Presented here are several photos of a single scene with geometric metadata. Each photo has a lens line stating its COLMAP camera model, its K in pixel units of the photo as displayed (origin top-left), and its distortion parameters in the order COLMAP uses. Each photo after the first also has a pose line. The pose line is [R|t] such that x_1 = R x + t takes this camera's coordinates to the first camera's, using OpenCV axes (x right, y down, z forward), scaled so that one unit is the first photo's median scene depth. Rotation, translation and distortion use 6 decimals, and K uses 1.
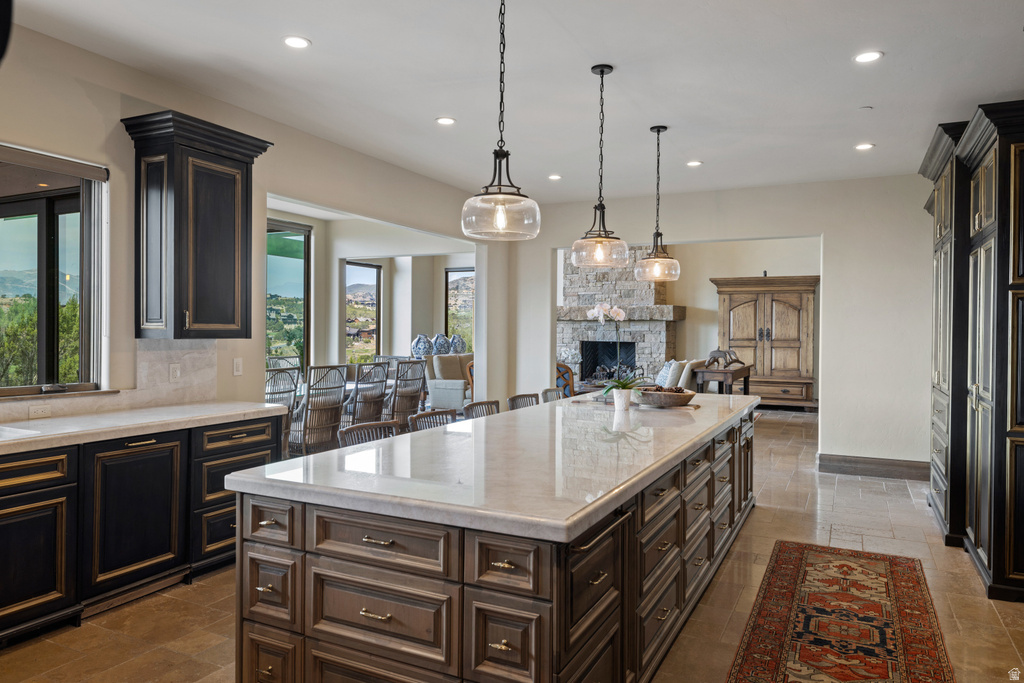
lens RADIAL K [[703.1, 0, 511.8], [0, 703.1, 336.6], [0, 0, 1]] dist [0.043108, 0.003754]
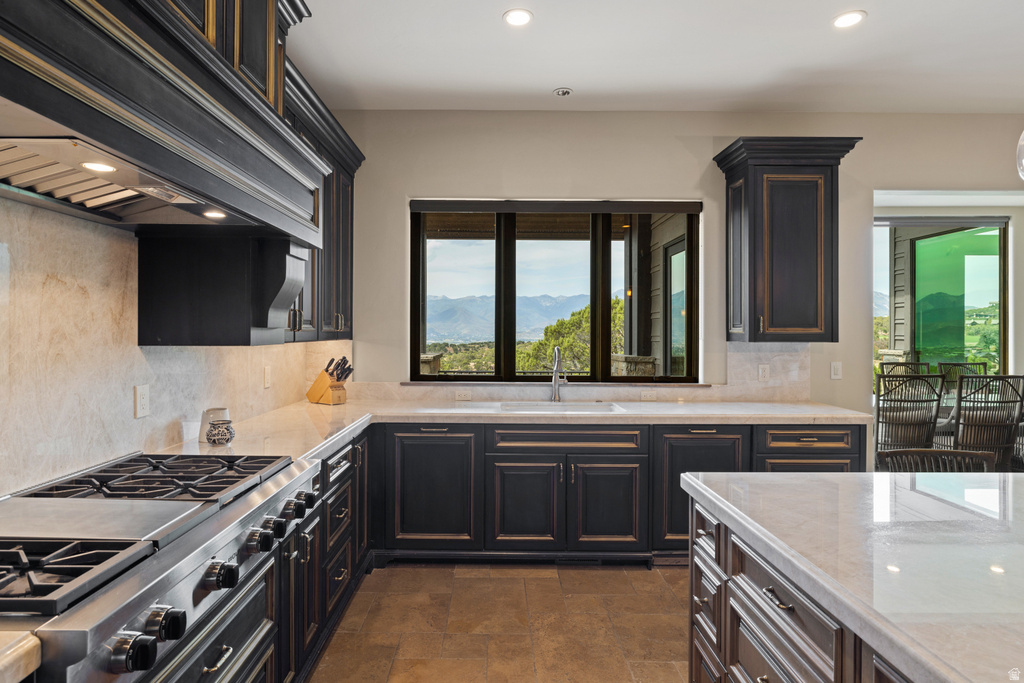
lens RADIAL K [[574.0, 0, 512.7], [0, 574.0, 334.3], [0, 0, 1]] dist [0.023317, -0.000775]
pose [[0.477220, -0.003978, -0.878775, 0.135379], [-0.006576, 0.999946, -0.008097, 0.001026], [0.878759, 0.009643, 0.477168, 0.241692]]
